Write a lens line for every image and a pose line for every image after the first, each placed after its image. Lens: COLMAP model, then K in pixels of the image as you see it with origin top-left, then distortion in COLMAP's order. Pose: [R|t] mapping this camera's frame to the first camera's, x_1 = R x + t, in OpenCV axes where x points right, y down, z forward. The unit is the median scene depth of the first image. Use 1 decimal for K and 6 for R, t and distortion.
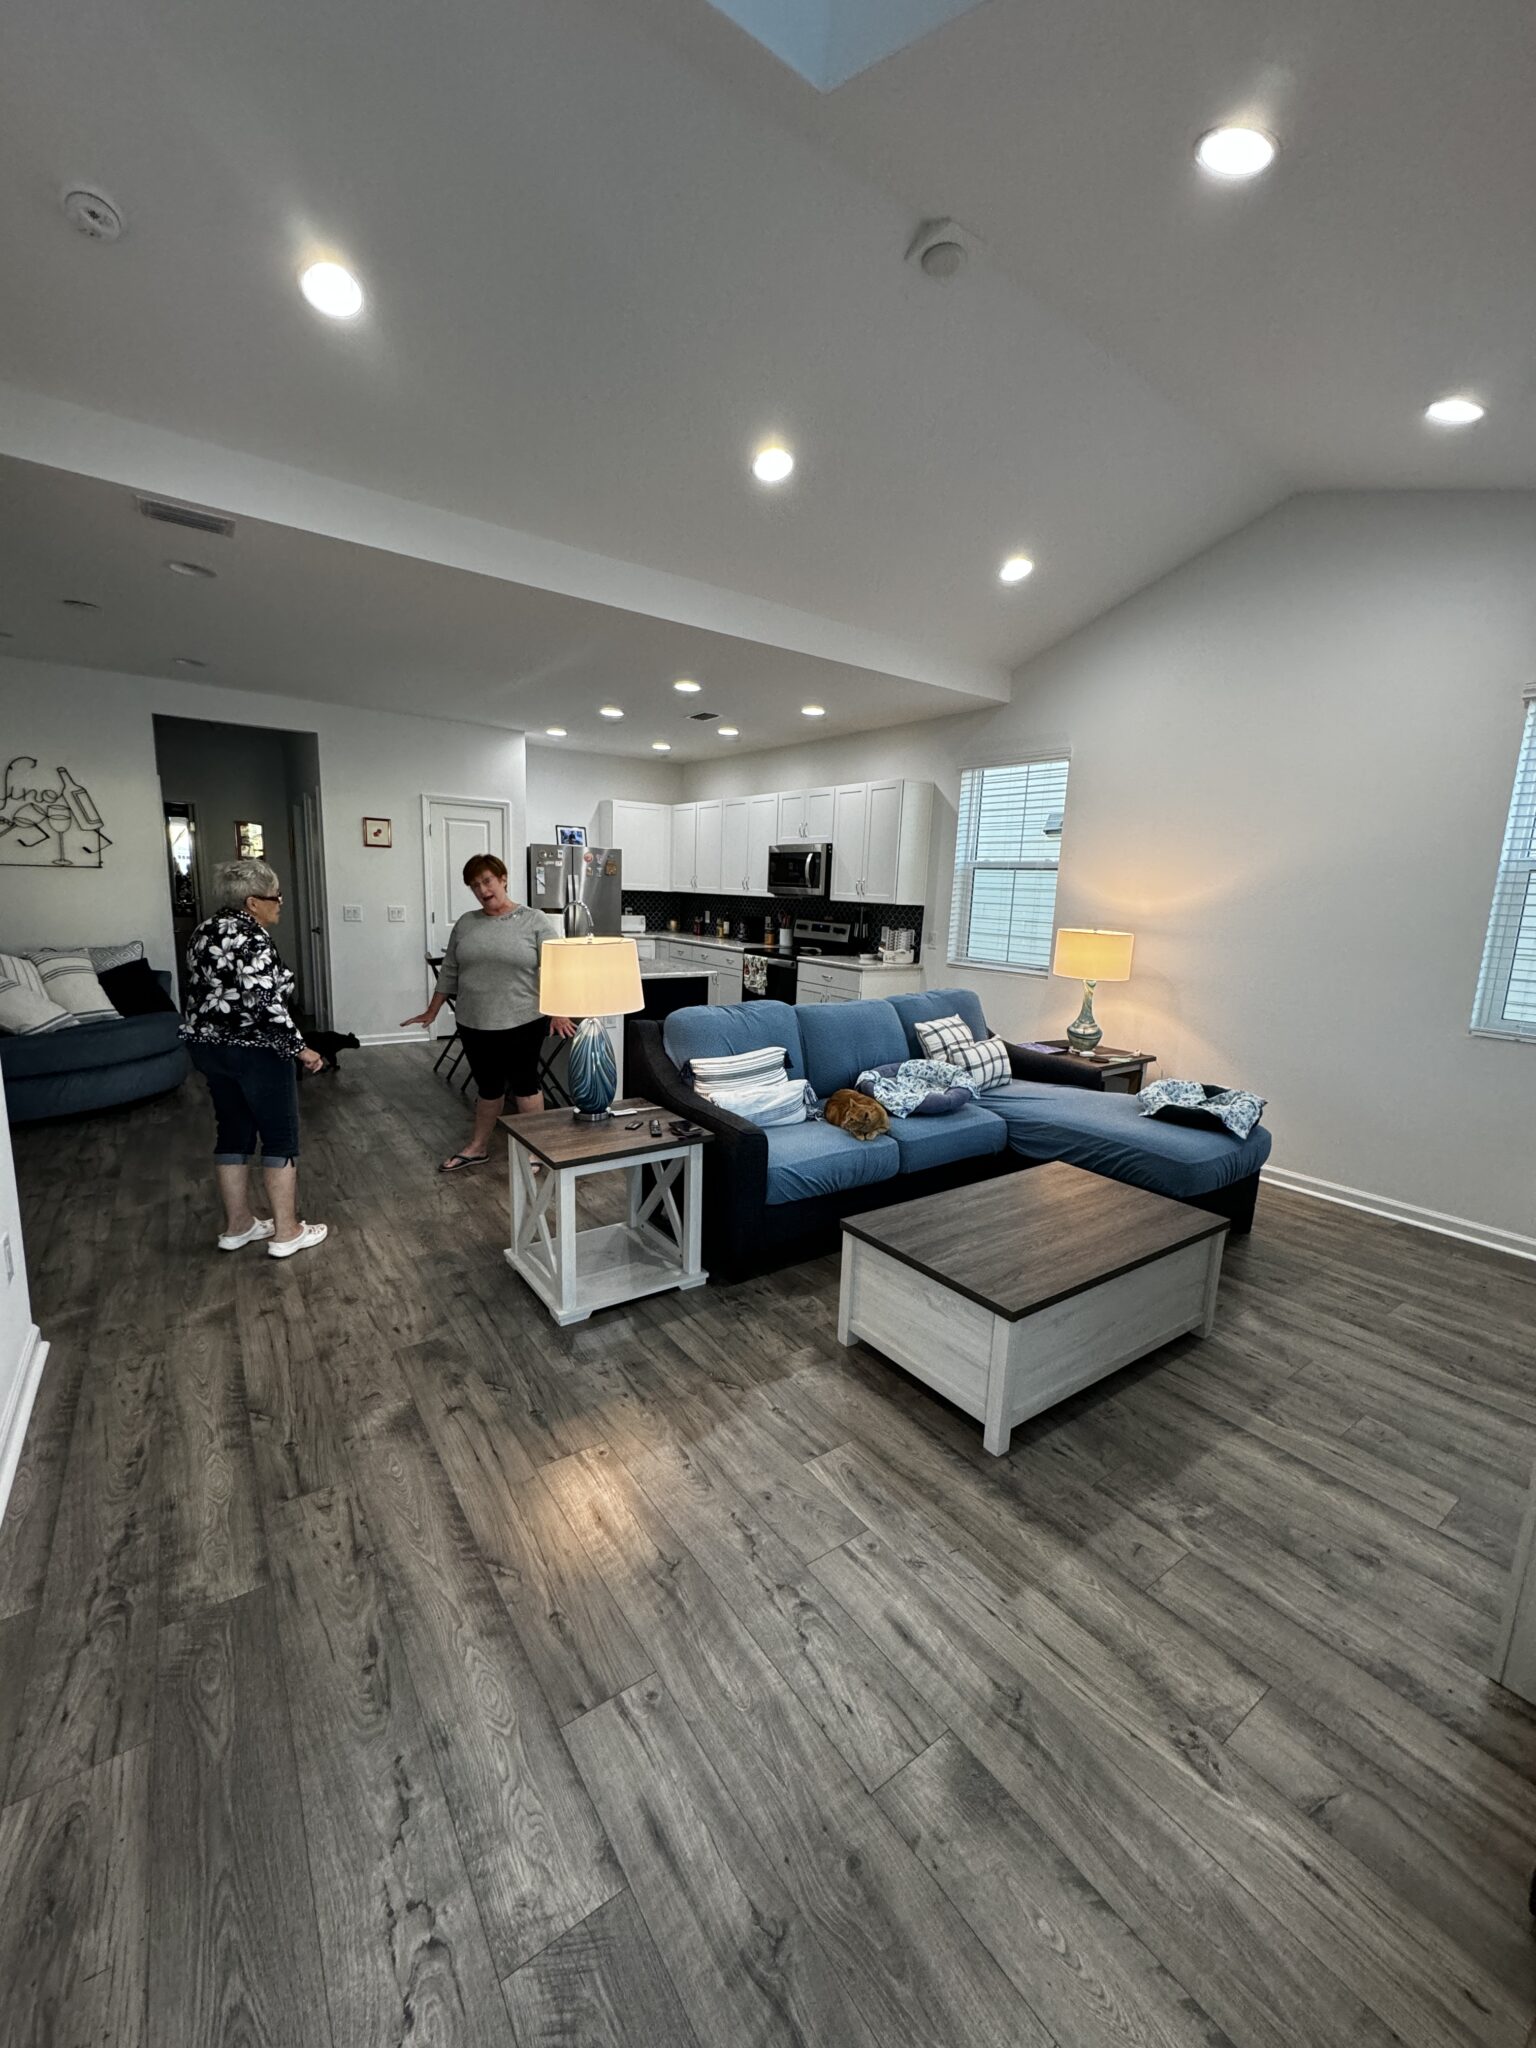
lens RADIAL K [[814.5, 0, 770.3], [0, 814.5, 1021.9], [0, 0, 1]] dist [-0.001692, 0.000013]
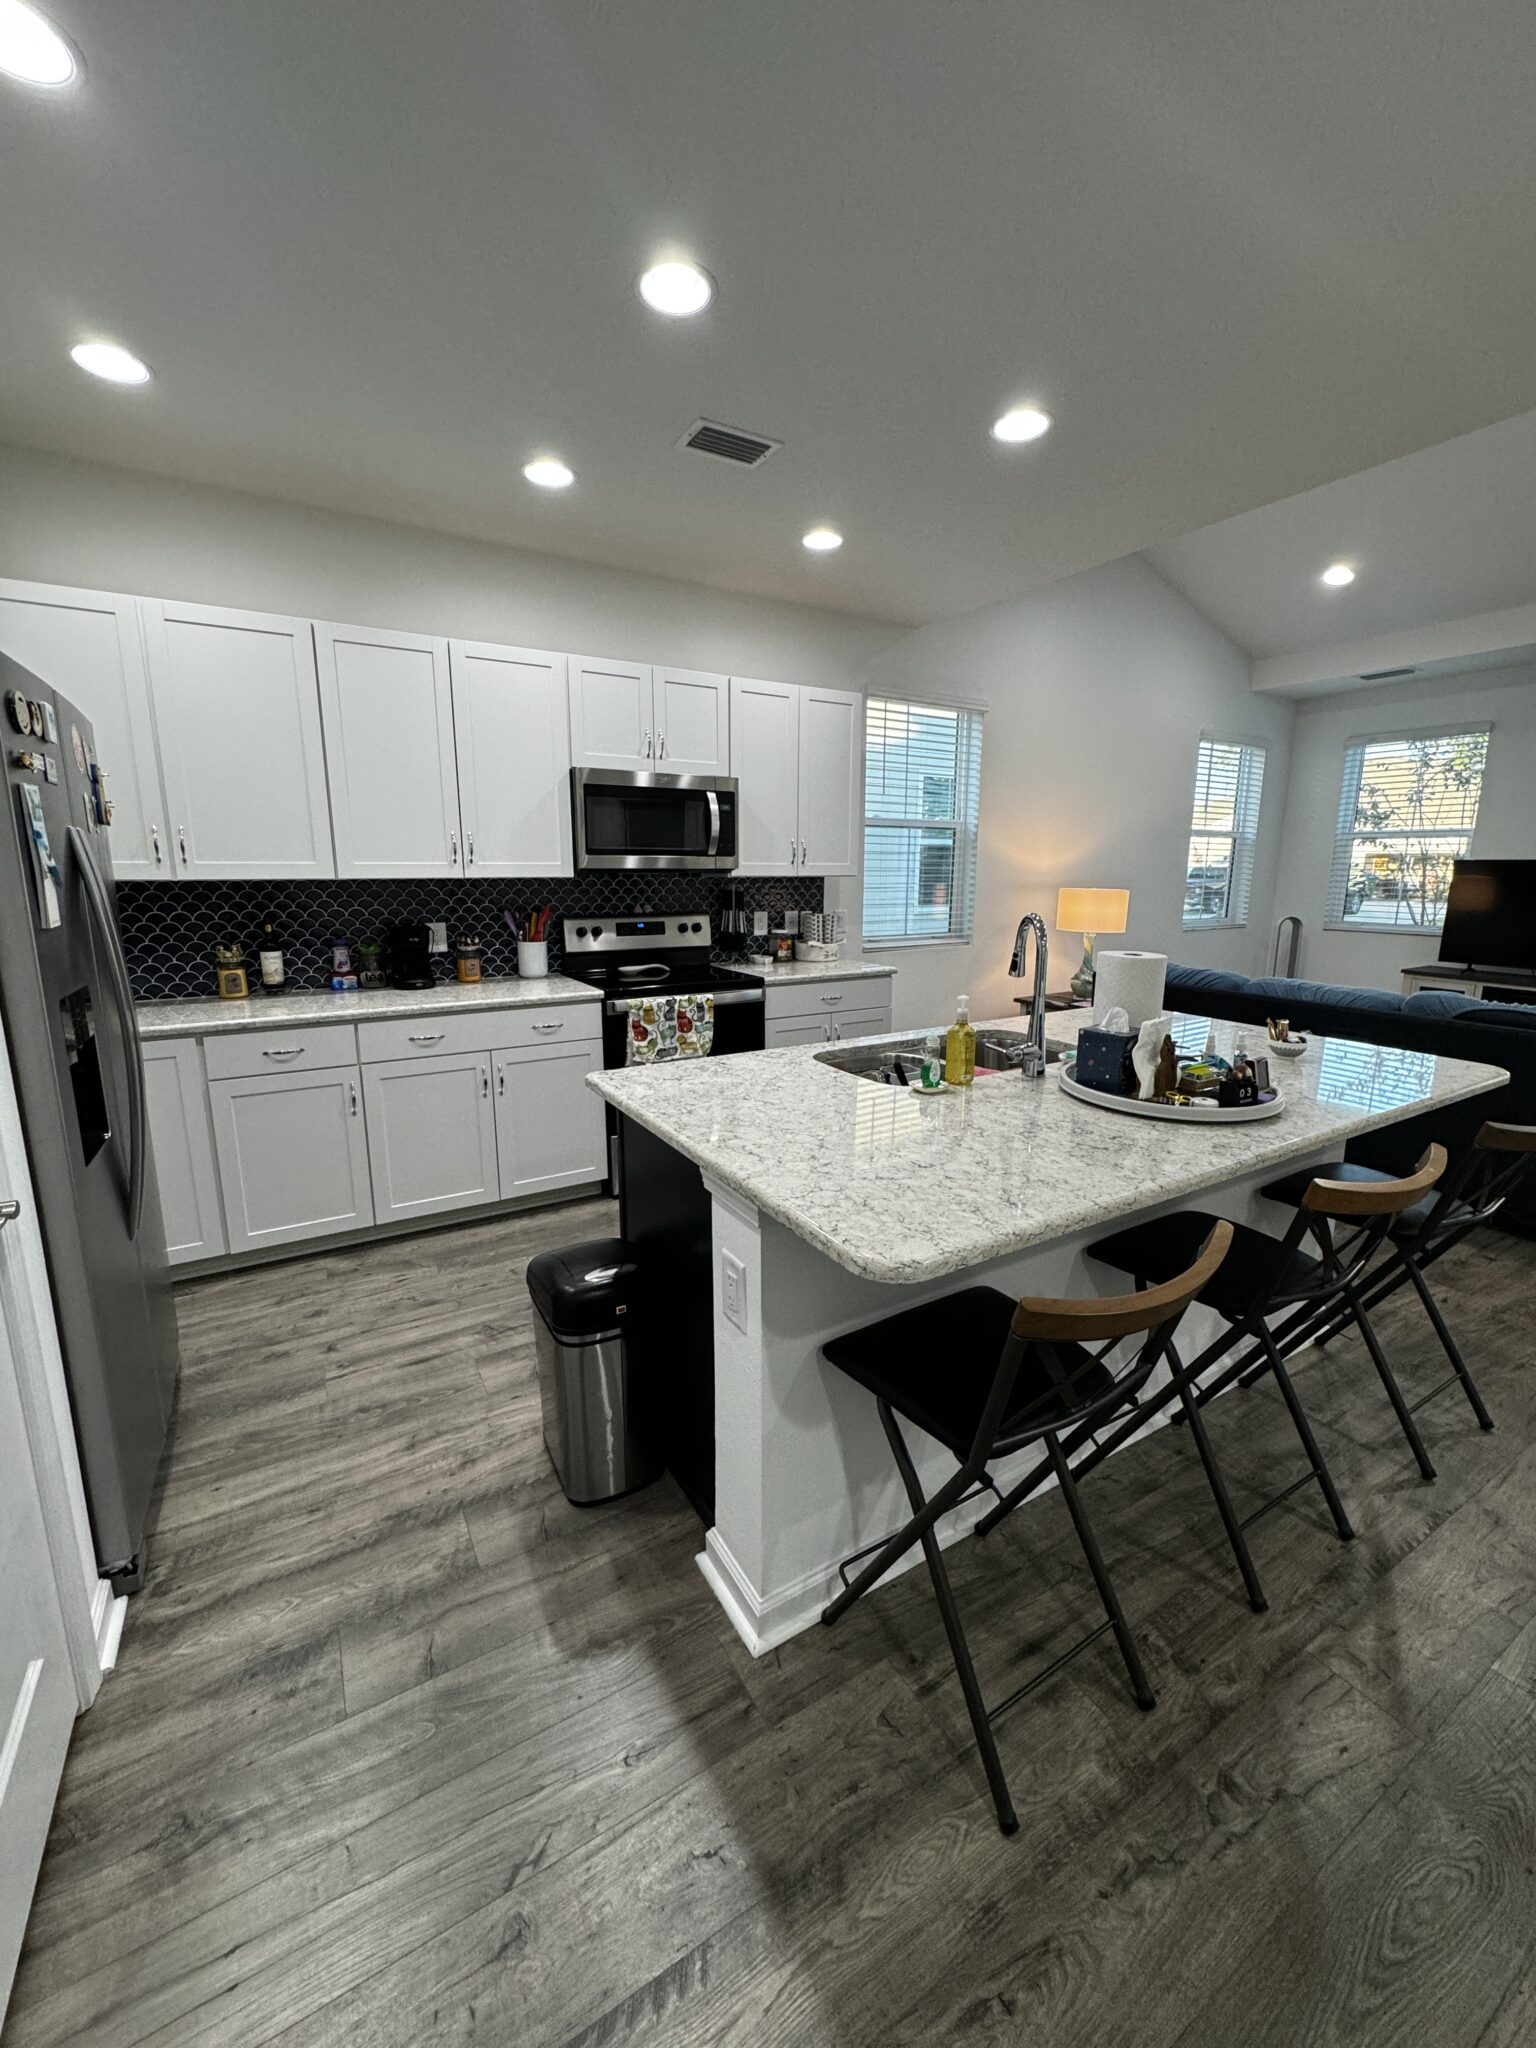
lens RADIAL K [[821.4, 0, 778.0], [0, 821.4, 1023.8], [0, 0, 1]] dist [-0.000949, 0.000045]
pose [[0.078329, -0.226789, 0.970789, -0.484901], [0.164002, 0.963445, 0.211840, -0.155635], [-0.983345, 0.142618, 0.112659, 0.857028]]
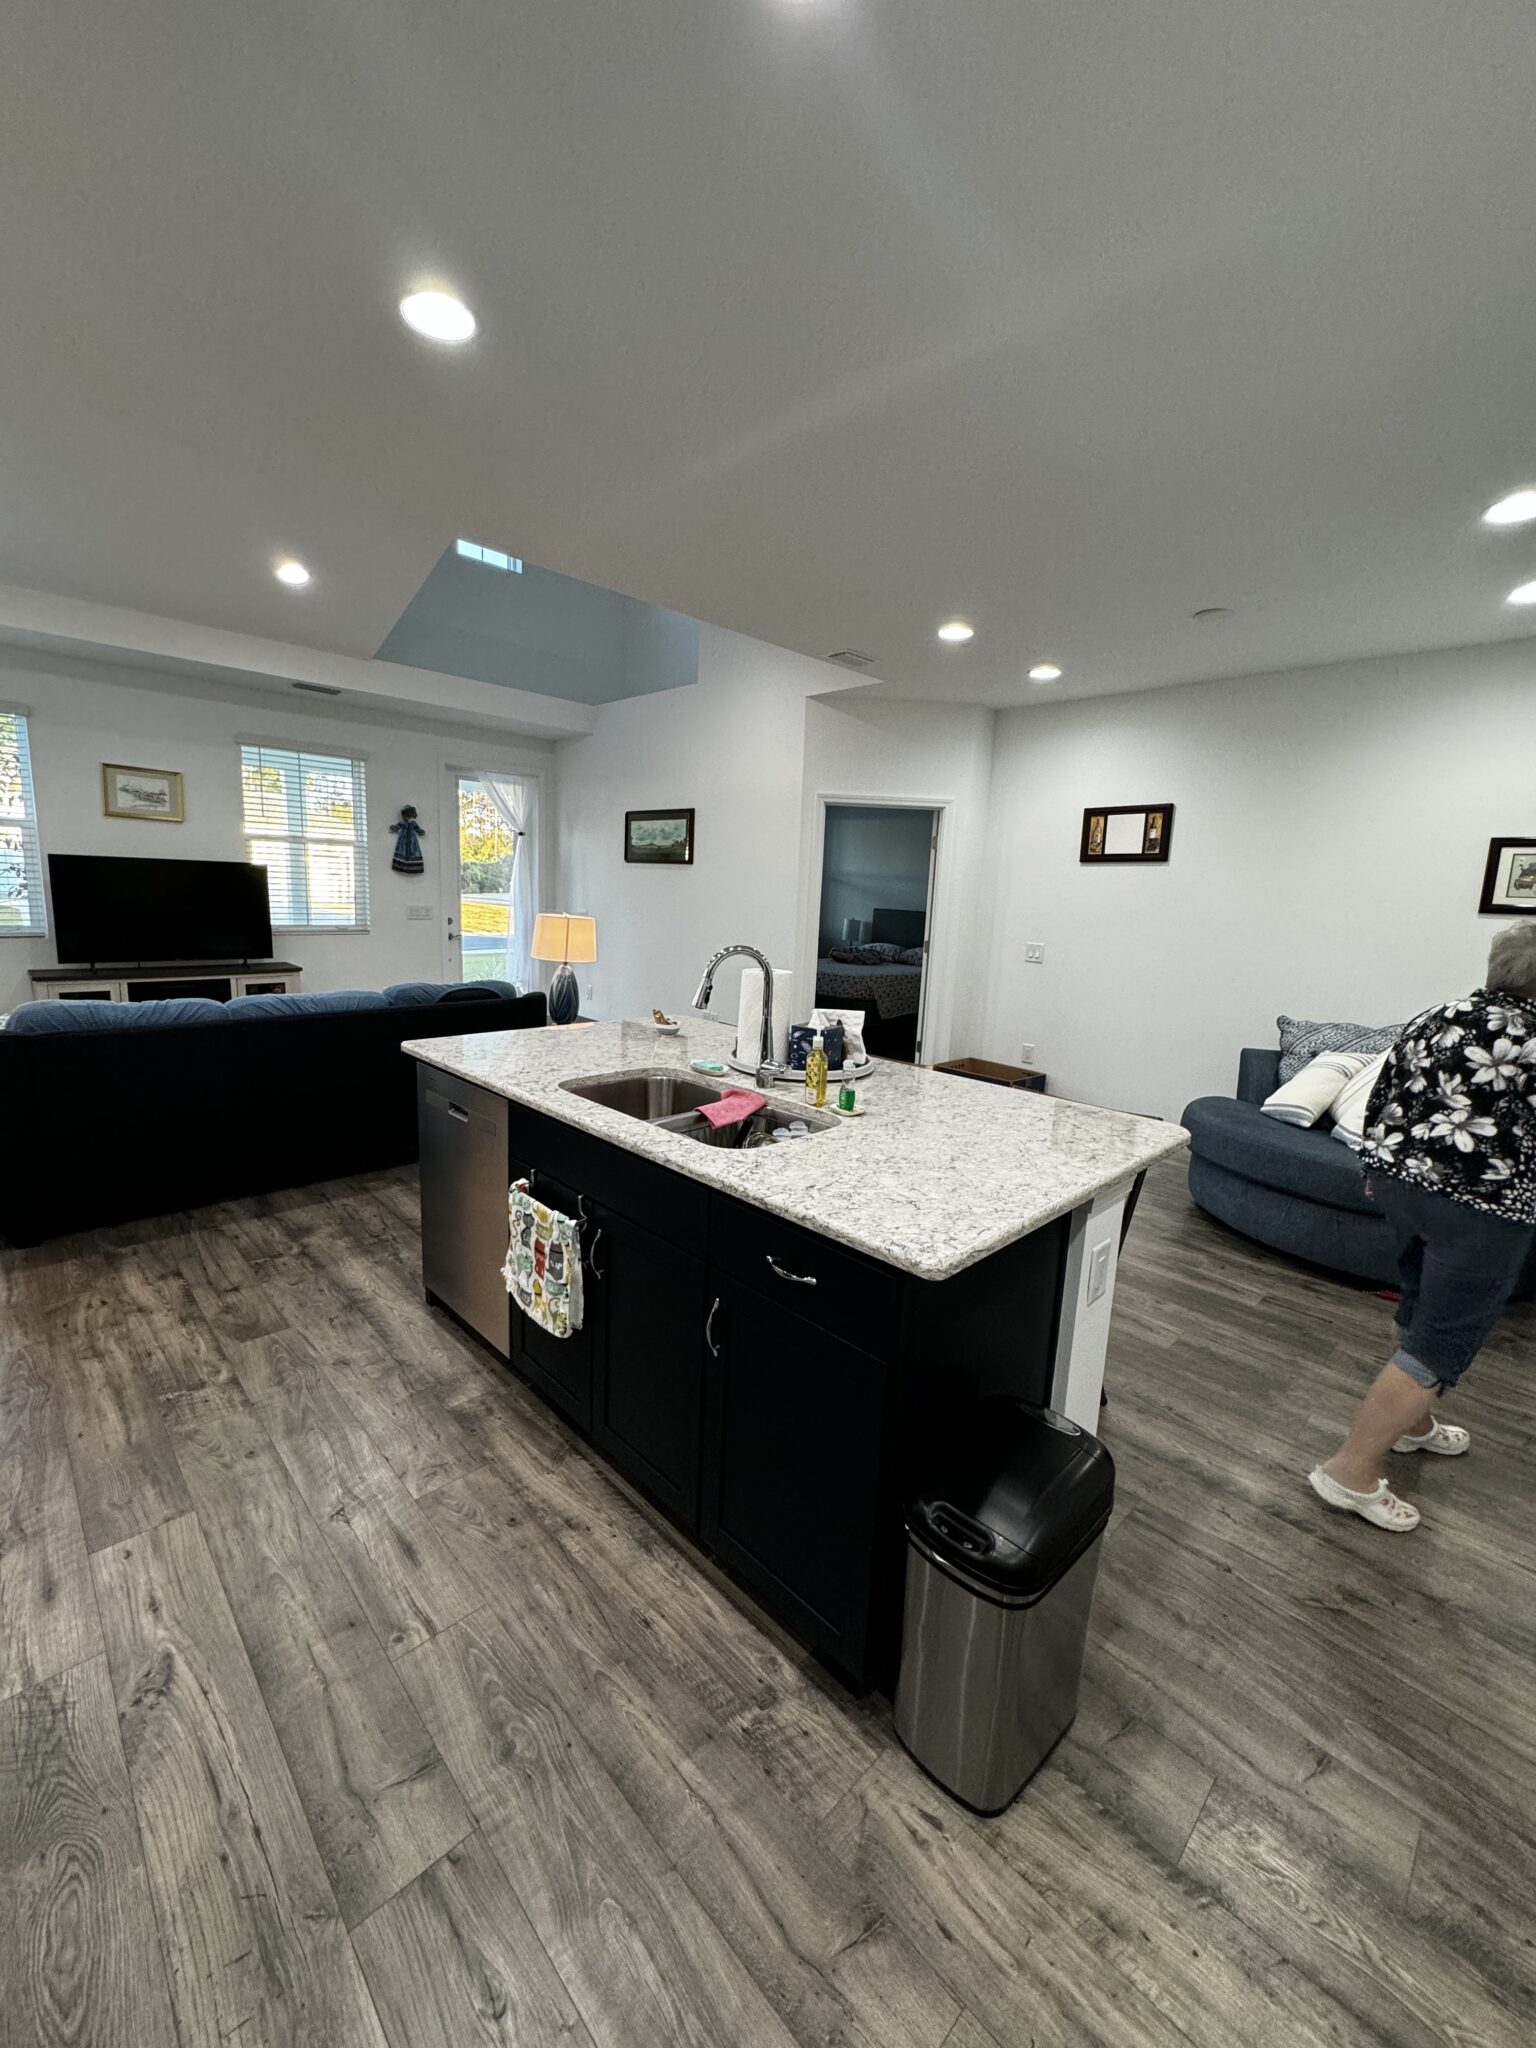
lens RADIAL K [[814.5, 0, 770.3], [0, 814.5, 1021.9], [0, 0, 1]] dist [-0.001692, 0.000013]
pose [[-0.984203, -0.054399, -0.168479, -0.151143], [-0.106217, 0.942768, 0.316081, -0.189513], [0.141642, 0.328983, -0.933653, 1.096885]]
